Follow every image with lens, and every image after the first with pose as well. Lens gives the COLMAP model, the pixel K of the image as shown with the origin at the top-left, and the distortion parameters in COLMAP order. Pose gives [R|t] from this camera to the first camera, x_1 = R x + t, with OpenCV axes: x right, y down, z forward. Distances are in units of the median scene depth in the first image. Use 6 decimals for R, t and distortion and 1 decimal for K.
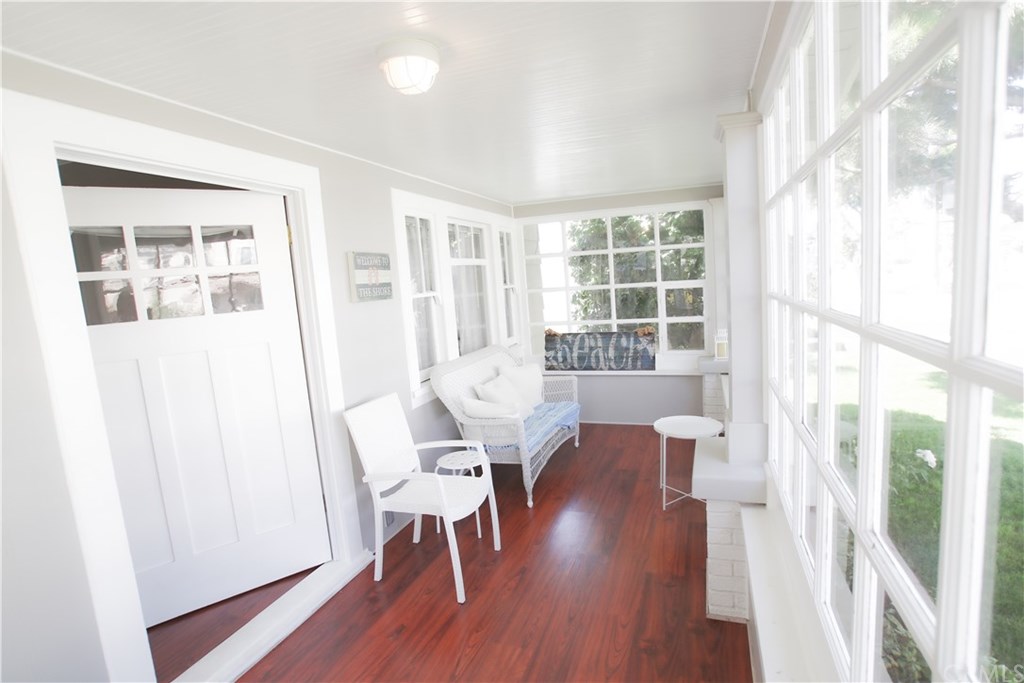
lens RADIAL K [[516.2, 0, 513.1], [0, 516.2, 345.5], [0, 0, 1]] dist [-0.053541, 0.022213]
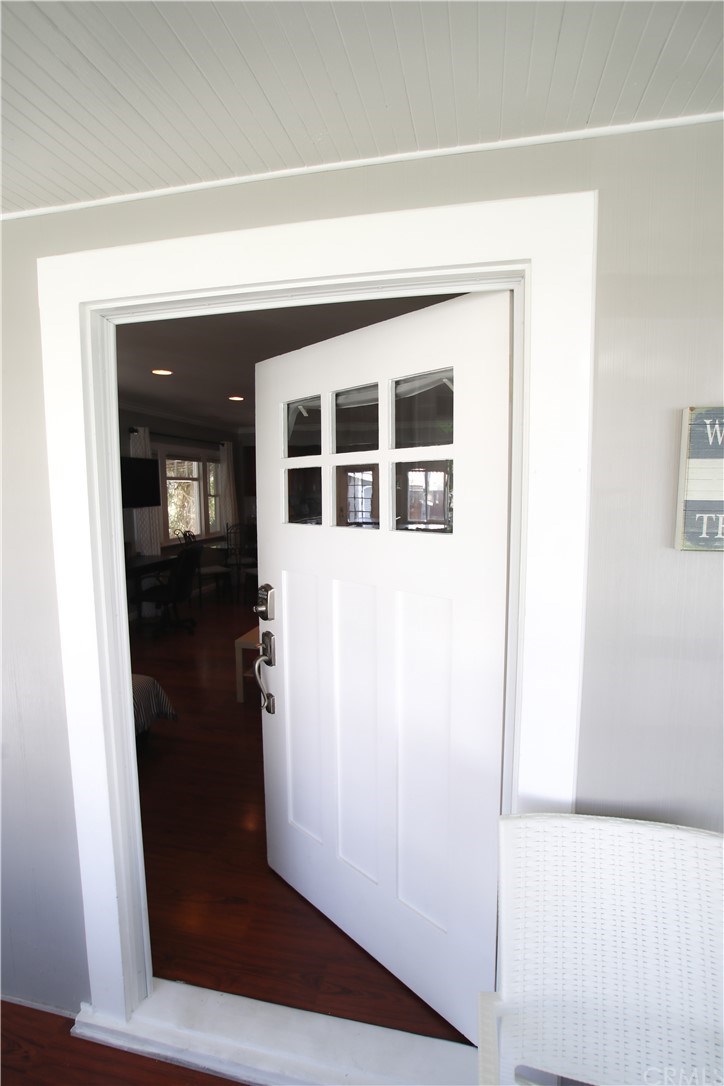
lens RADIAL K [[547.4, 0, 326.0], [0, 547.4, 547.1], [0, 0, 1]] dist [-0.053541, 0.022213]
pose [[0.129794, 0.179538, -0.975151, 0.028259], [-0.126057, 0.978478, 0.163372, -0.127415], [0.983495, 0.101720, 0.149632, 0.769944]]
